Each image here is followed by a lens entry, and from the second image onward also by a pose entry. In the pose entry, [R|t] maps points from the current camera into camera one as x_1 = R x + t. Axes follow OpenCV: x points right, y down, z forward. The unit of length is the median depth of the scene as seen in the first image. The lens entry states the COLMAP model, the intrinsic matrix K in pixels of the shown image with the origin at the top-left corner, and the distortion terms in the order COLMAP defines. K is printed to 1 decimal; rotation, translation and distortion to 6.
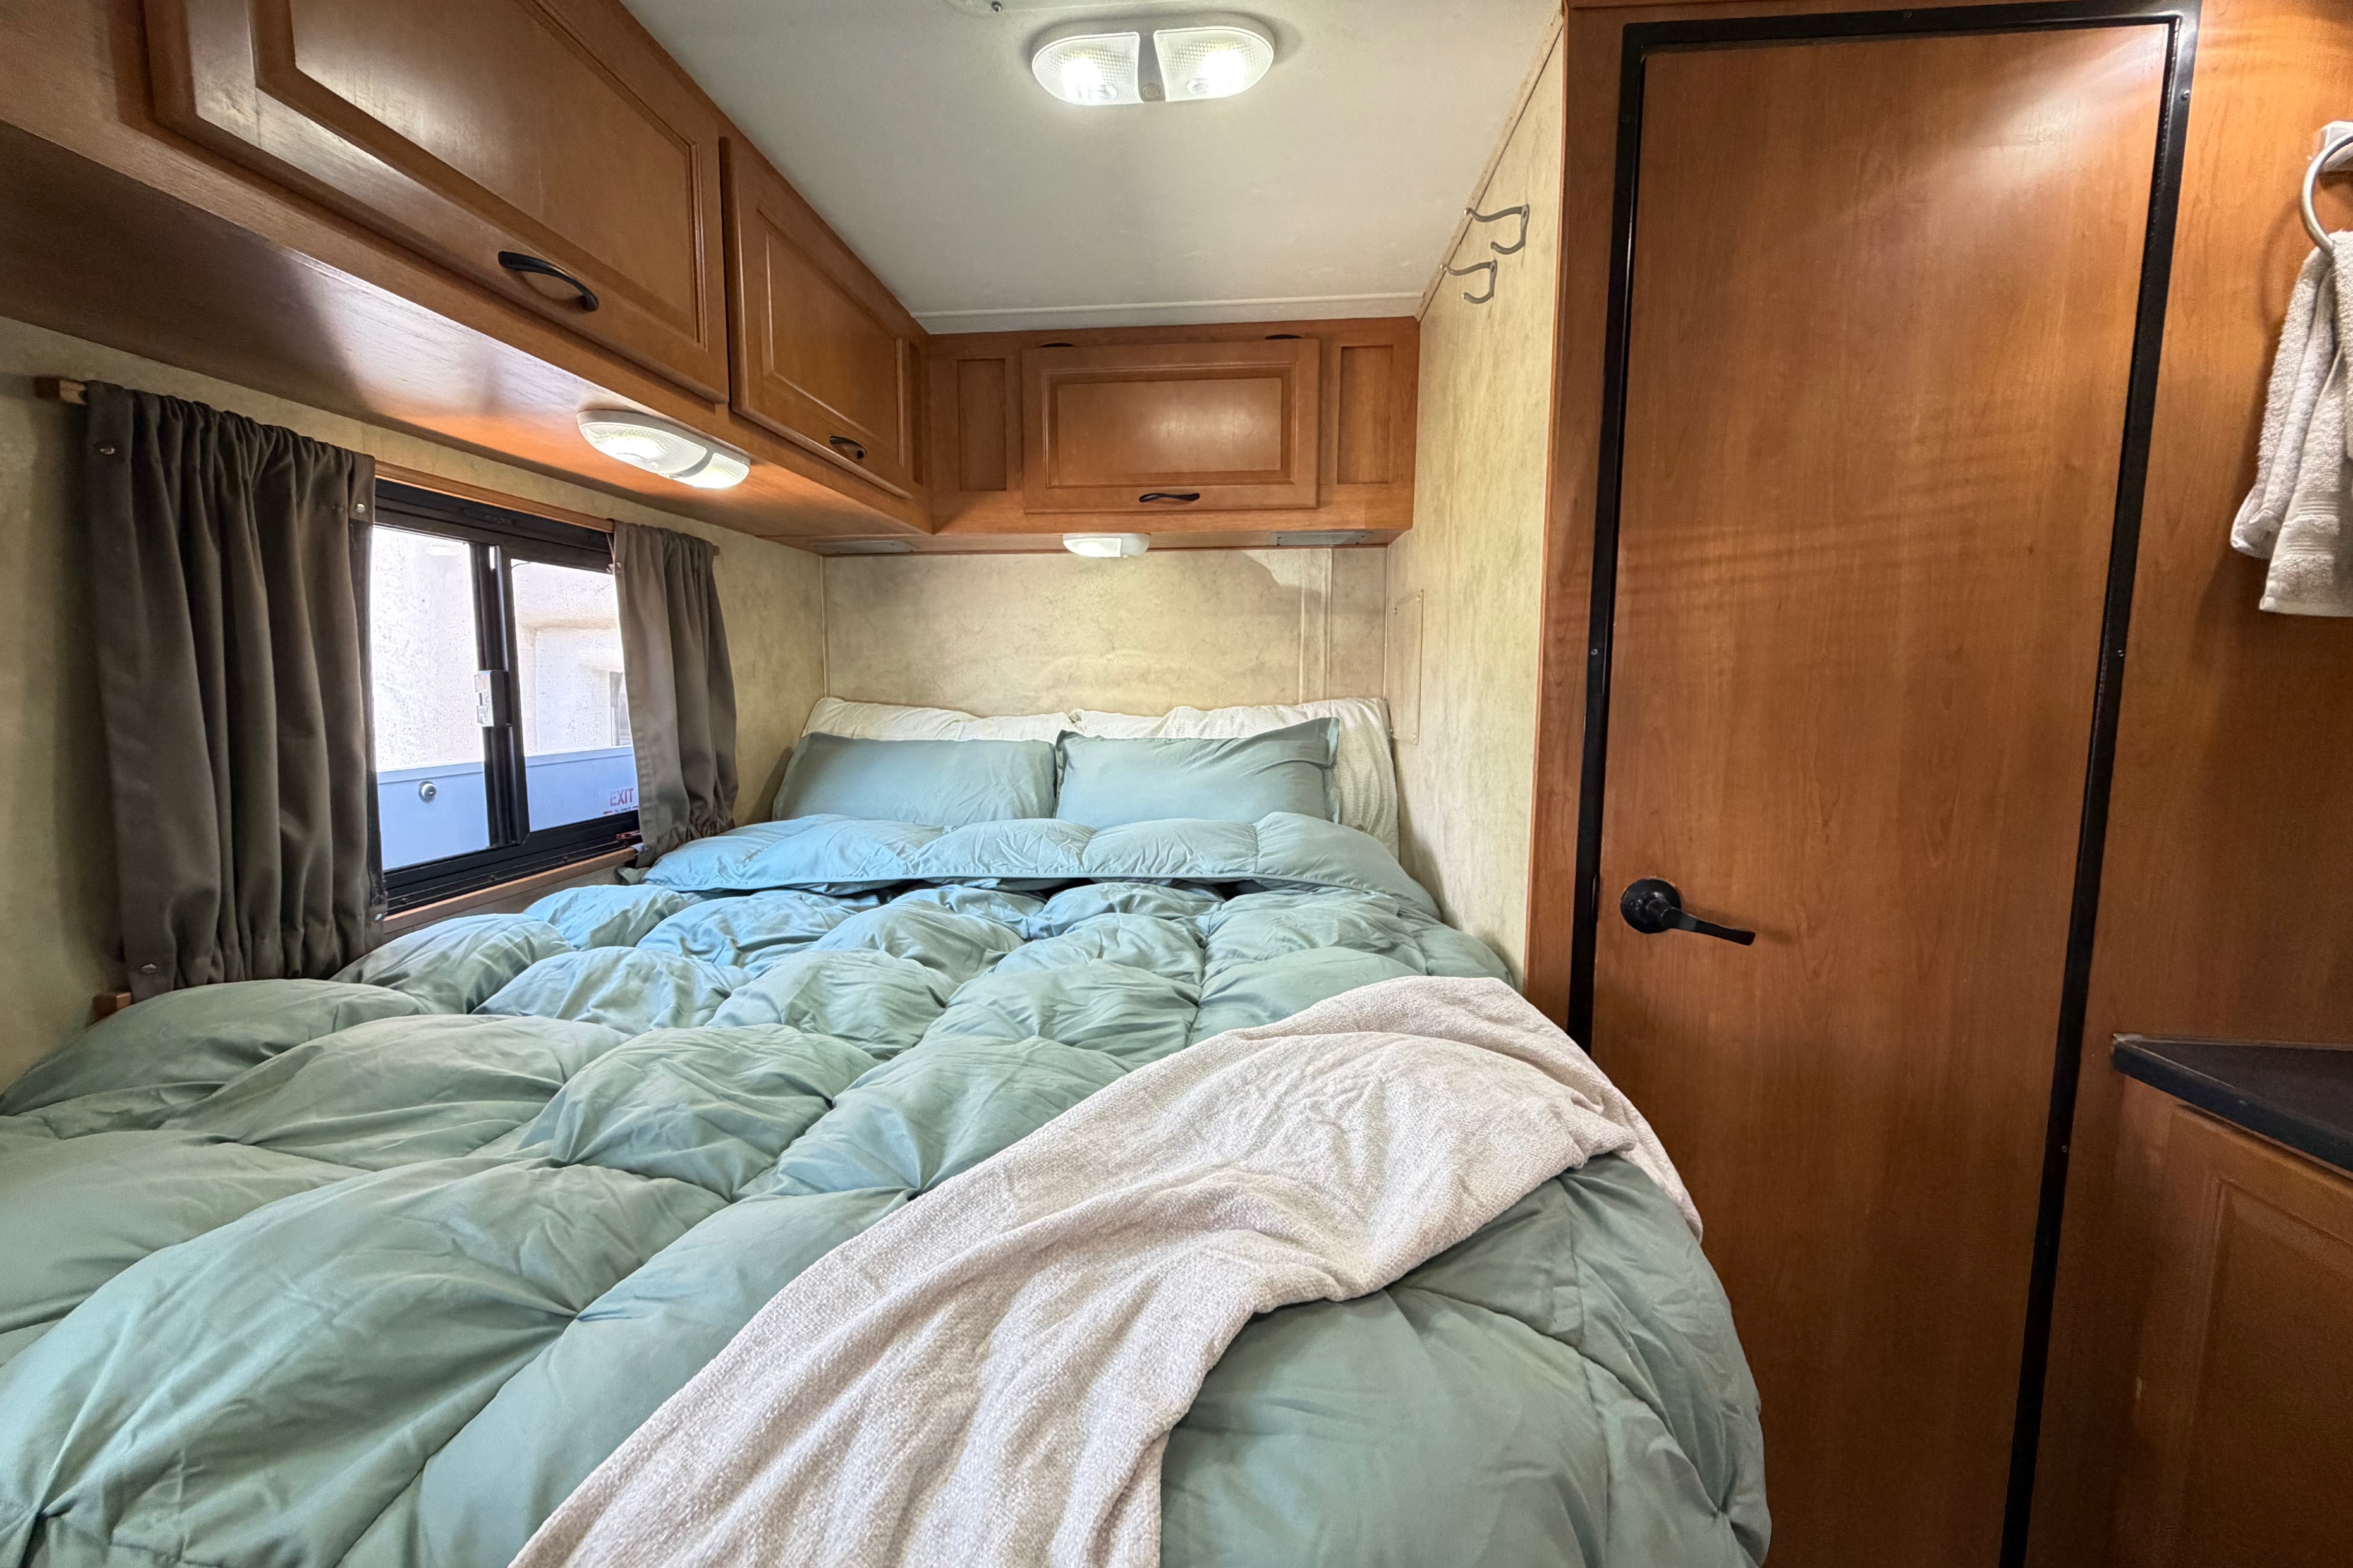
lens RADIAL K [[936.9, 0, 1168.6], [0, 936.9, 784.1], [0, 0, 1]] dist [0.000543, 0.000380]
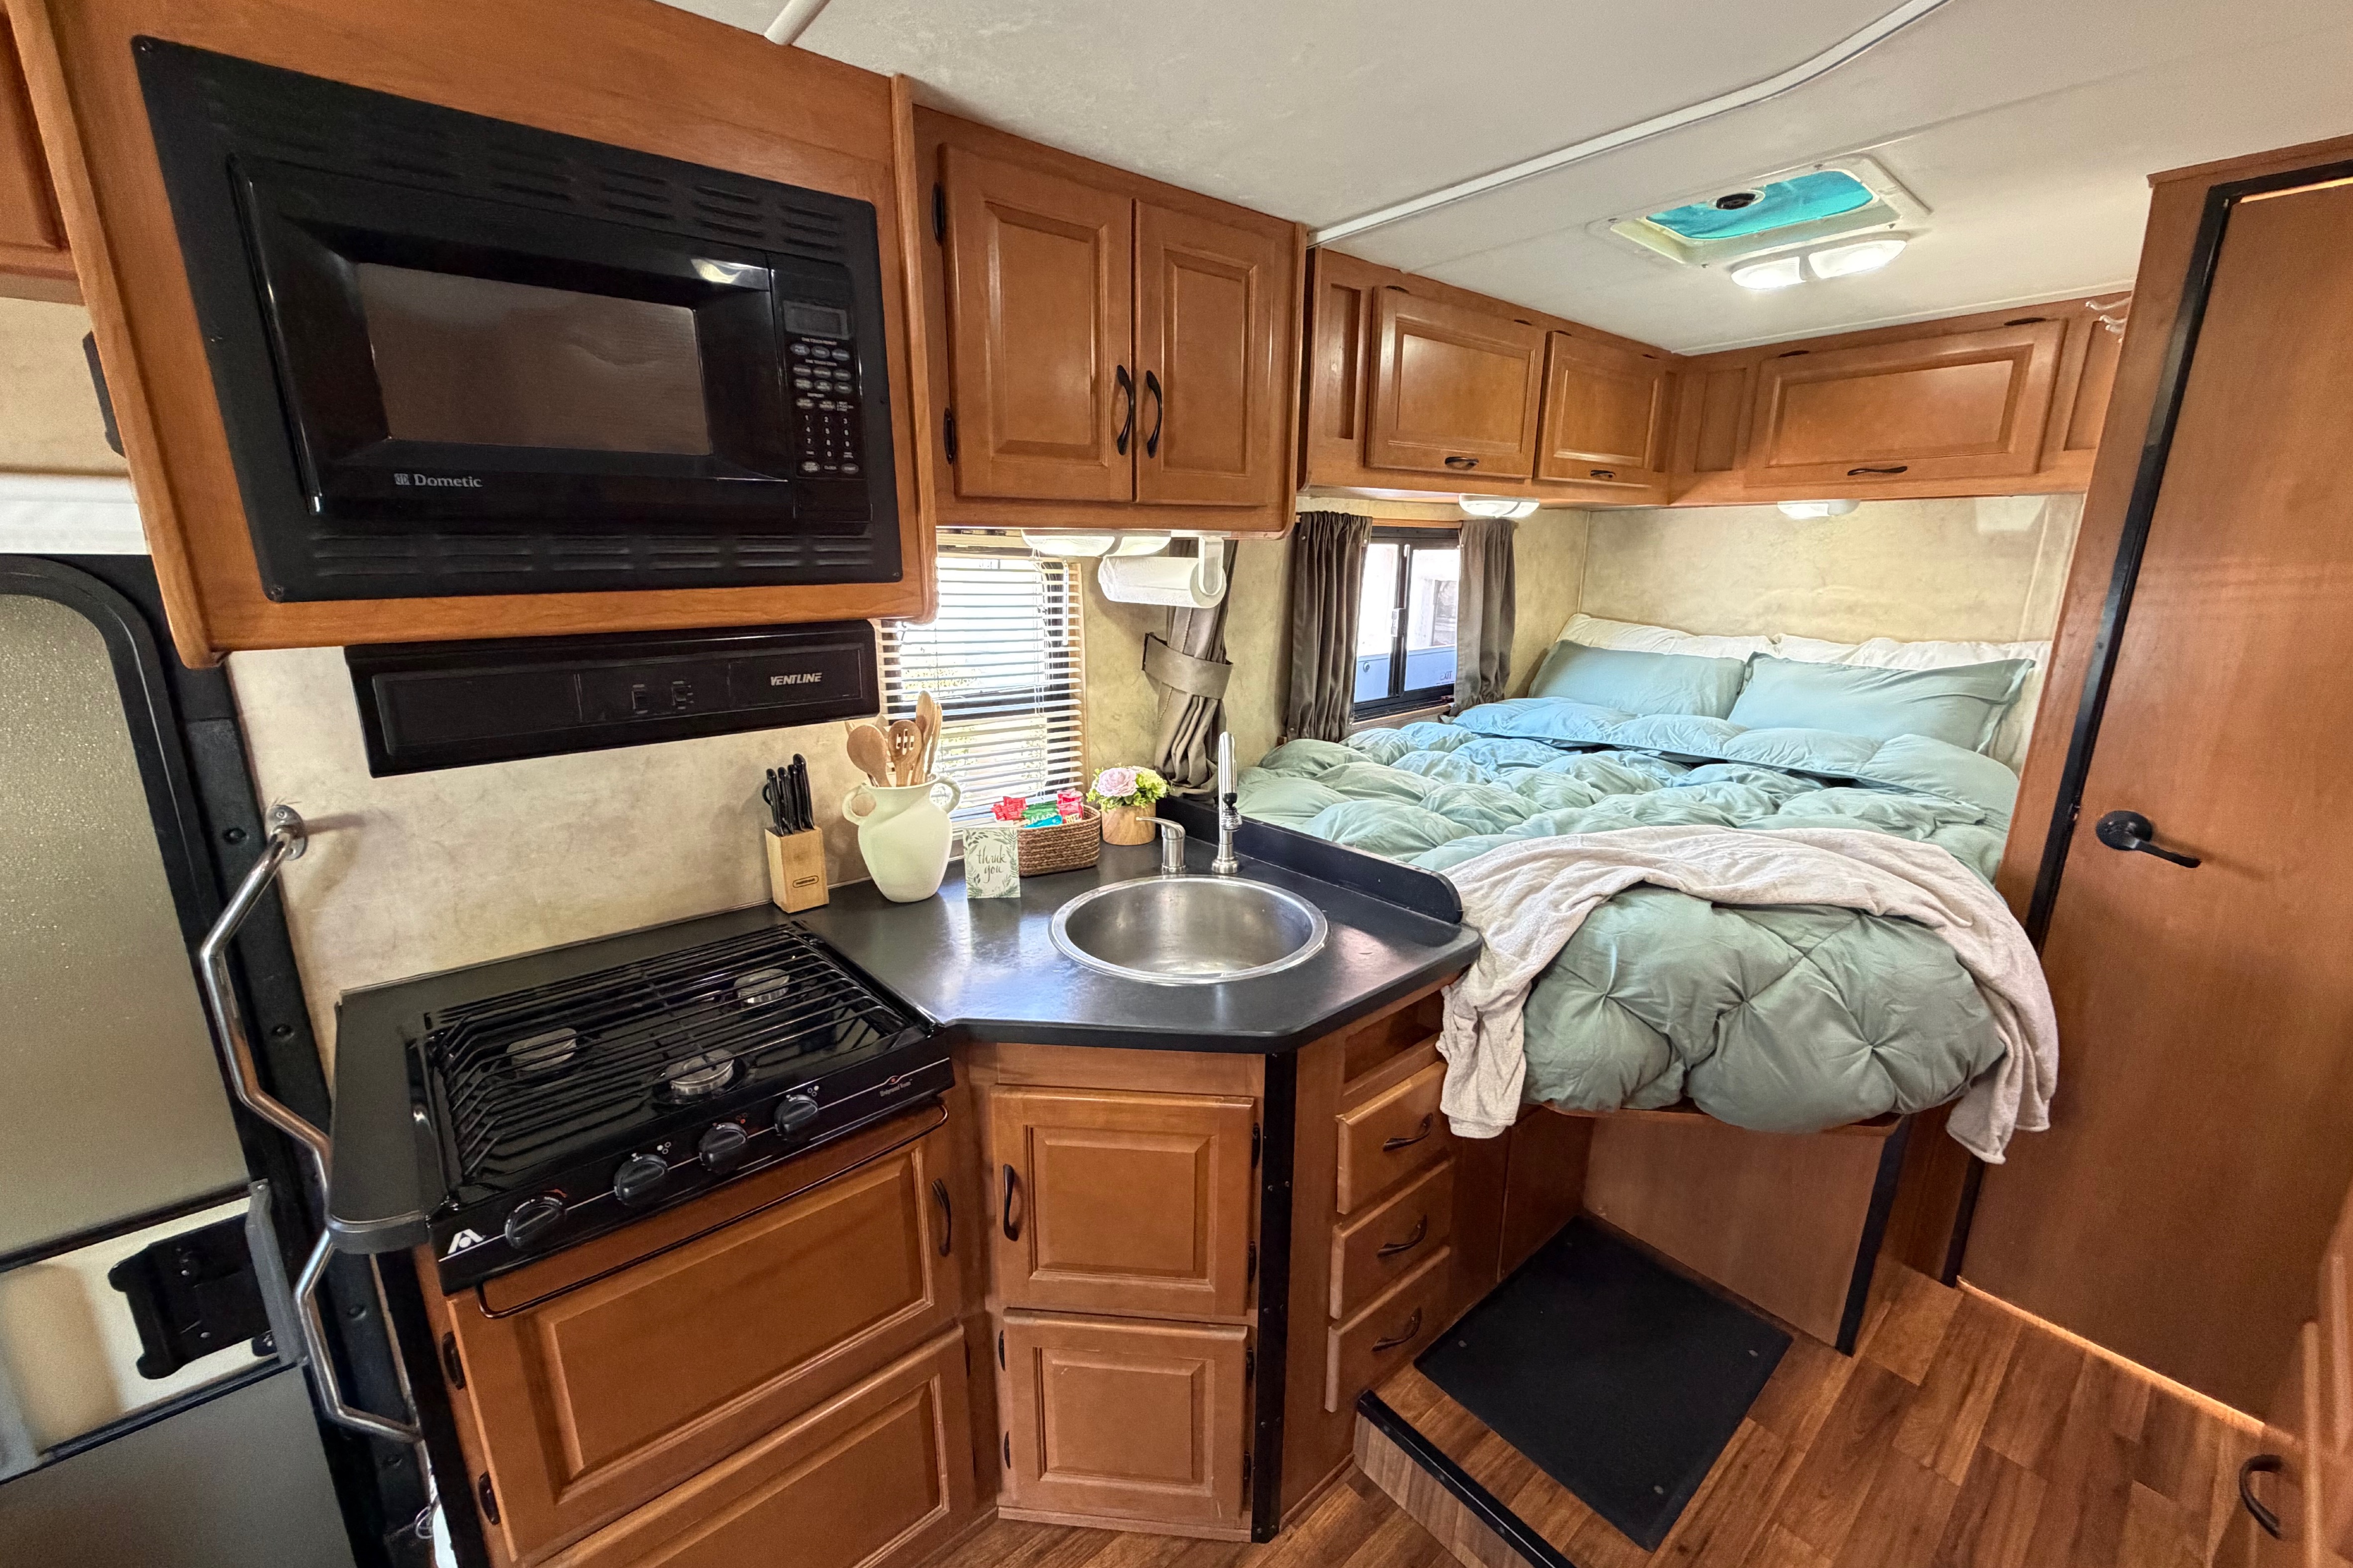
lens RADIAL K [[936.9, 0, 1169.2], [0, 936.9, 783.5], [0, 0, 1]] dist [0.000543, 0.000380]
pose [[0.710426, 0.171807, -0.682479, 0.315553], [-0.077253, 0.982922, 0.167023, -0.044129], [0.699519, -0.065934, 0.711566, -0.697101]]
